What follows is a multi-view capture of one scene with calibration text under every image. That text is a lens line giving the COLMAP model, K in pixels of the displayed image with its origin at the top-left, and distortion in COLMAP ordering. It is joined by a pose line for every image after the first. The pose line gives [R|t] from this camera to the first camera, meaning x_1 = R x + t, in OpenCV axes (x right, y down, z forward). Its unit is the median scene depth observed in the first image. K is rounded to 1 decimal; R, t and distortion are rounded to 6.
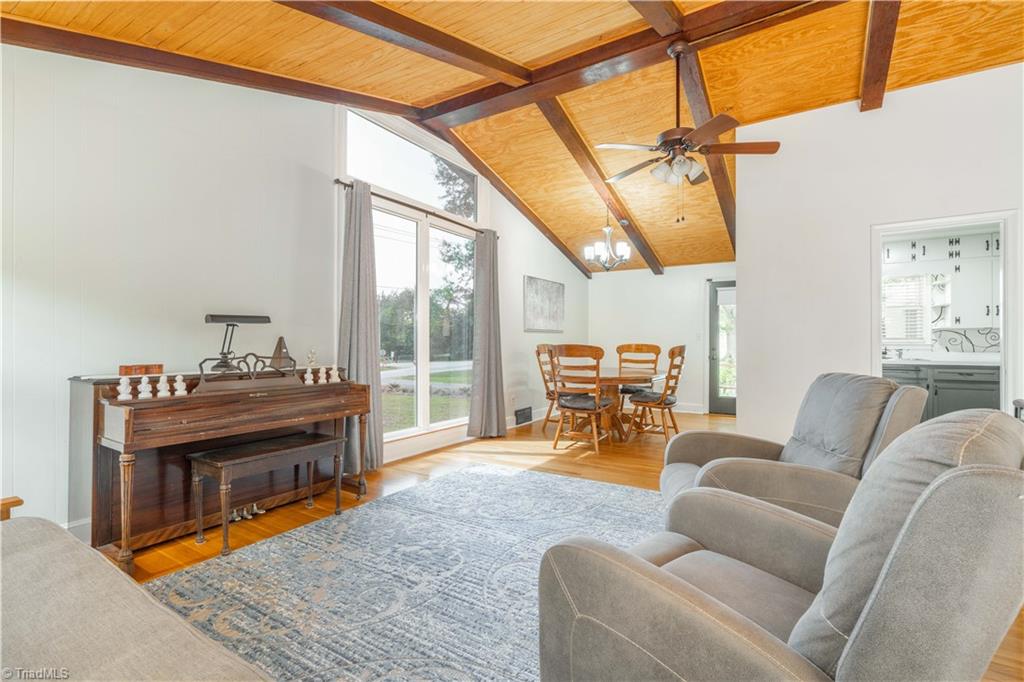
lens RADIAL K [[463.7, 0, 503.7], [0, 463.7, 340.5], [0, 0, 1]] dist [0.000164, 0.001550]
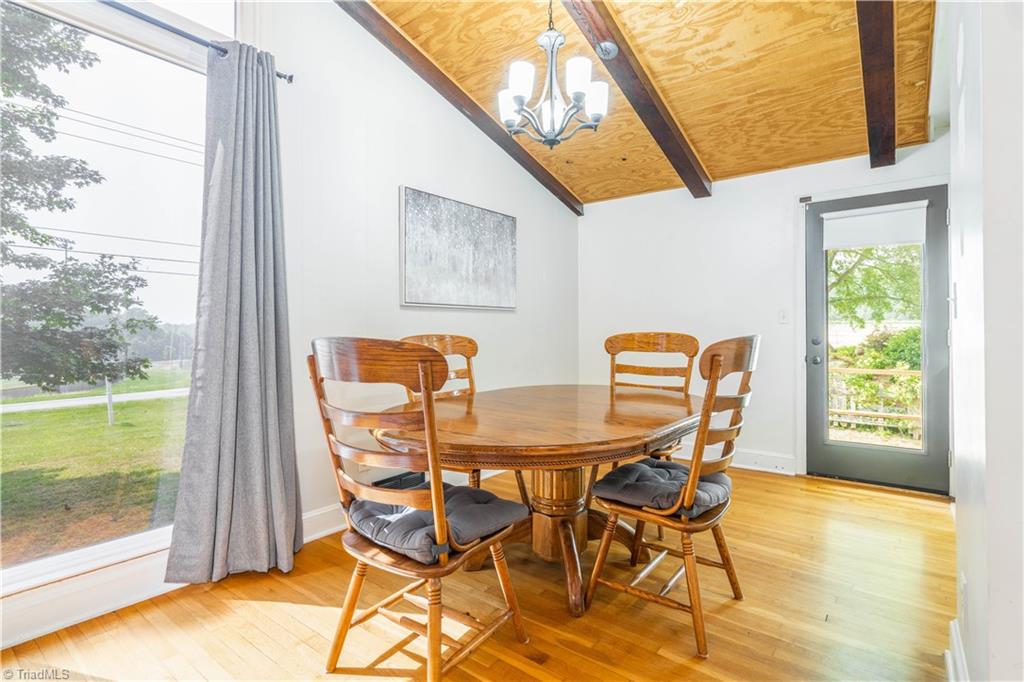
lens RADIAL K [[463.7, 0, 551.3], [0, 463.7, 329.3], [0, 0, 1]] dist [0.000164, 0.001550]
pose [[0.998989, -0.007664, -0.044294, 0.227966], [0.007549, 0.999968, -0.002783, 0.005203], [0.044314, 0.002446, 0.999015, 0.578637]]
